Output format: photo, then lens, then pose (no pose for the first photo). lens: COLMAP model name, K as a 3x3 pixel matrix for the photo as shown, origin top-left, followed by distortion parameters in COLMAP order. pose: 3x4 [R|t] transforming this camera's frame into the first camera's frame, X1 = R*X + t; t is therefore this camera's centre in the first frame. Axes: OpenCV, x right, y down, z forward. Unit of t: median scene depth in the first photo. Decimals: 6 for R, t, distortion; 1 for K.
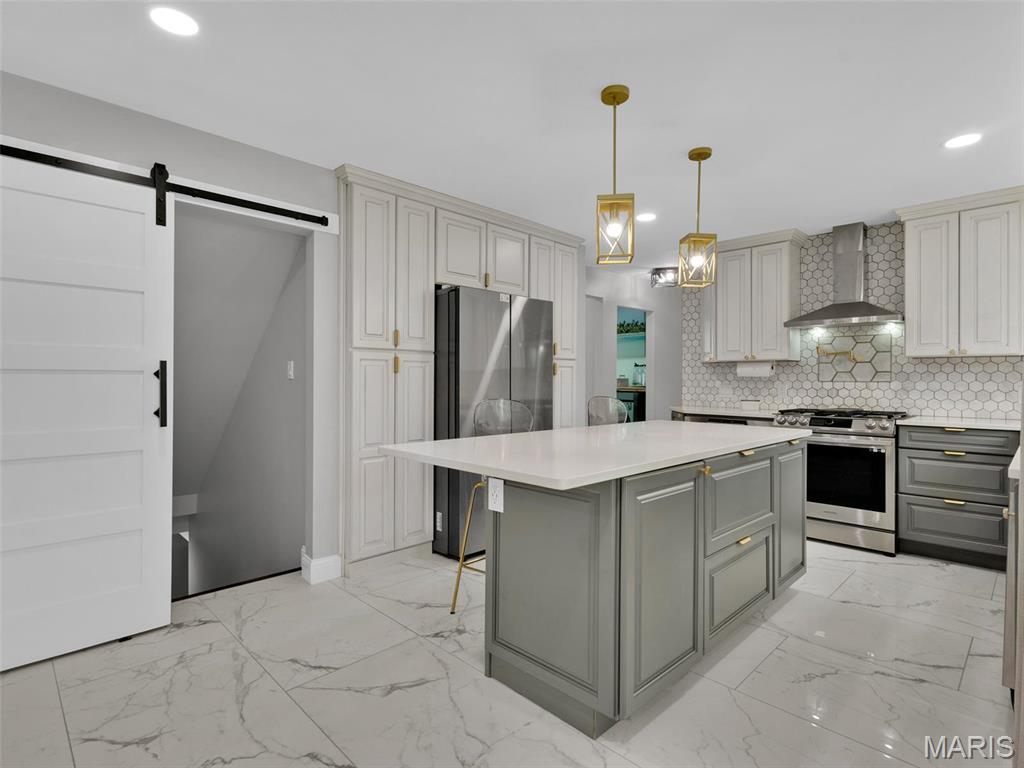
lens RADIAL K [[527.0, 0, 512.4], [0, 527.0, 380.0], [0, 0, 1]] dist [0.007064, 0.000864]
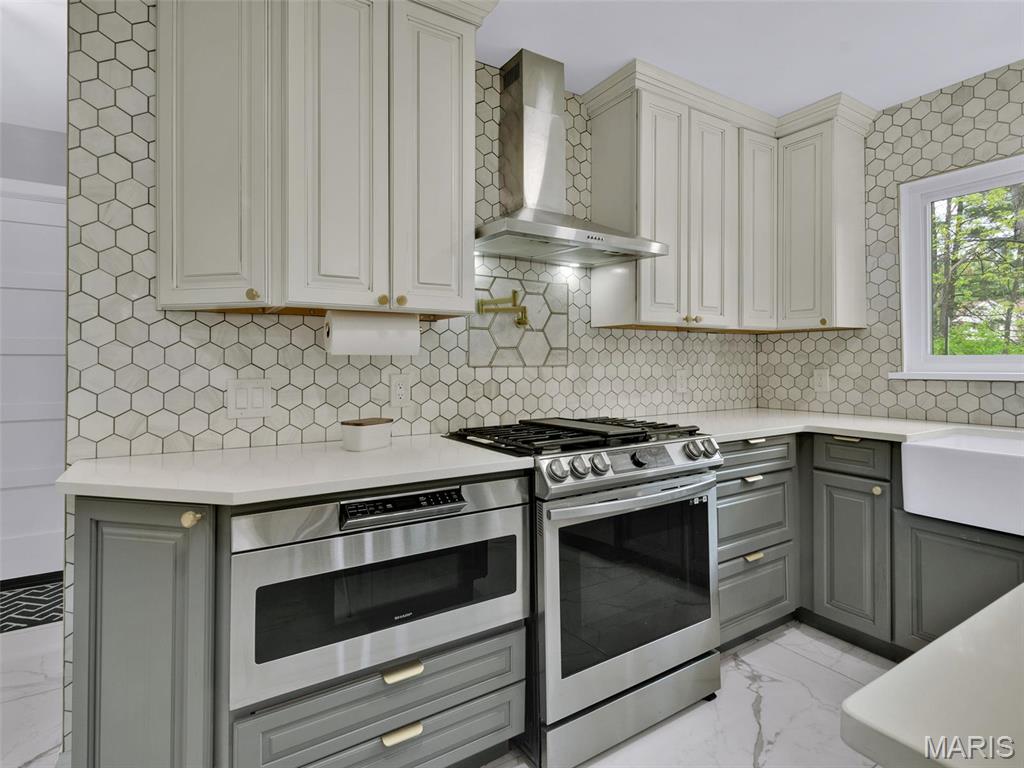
lens RADIAL K [[527.0, 0, 510.7], [0, 527.0, 358.6], [0, 0, 1]] dist [0.007064, 0.000864]
pose [[0.212757, 0.005029, 0.977092, 0.128617], [0.006939, 0.999954, -0.006658, -0.001085], [-0.977080, 0.008196, 0.212713, 0.894667]]
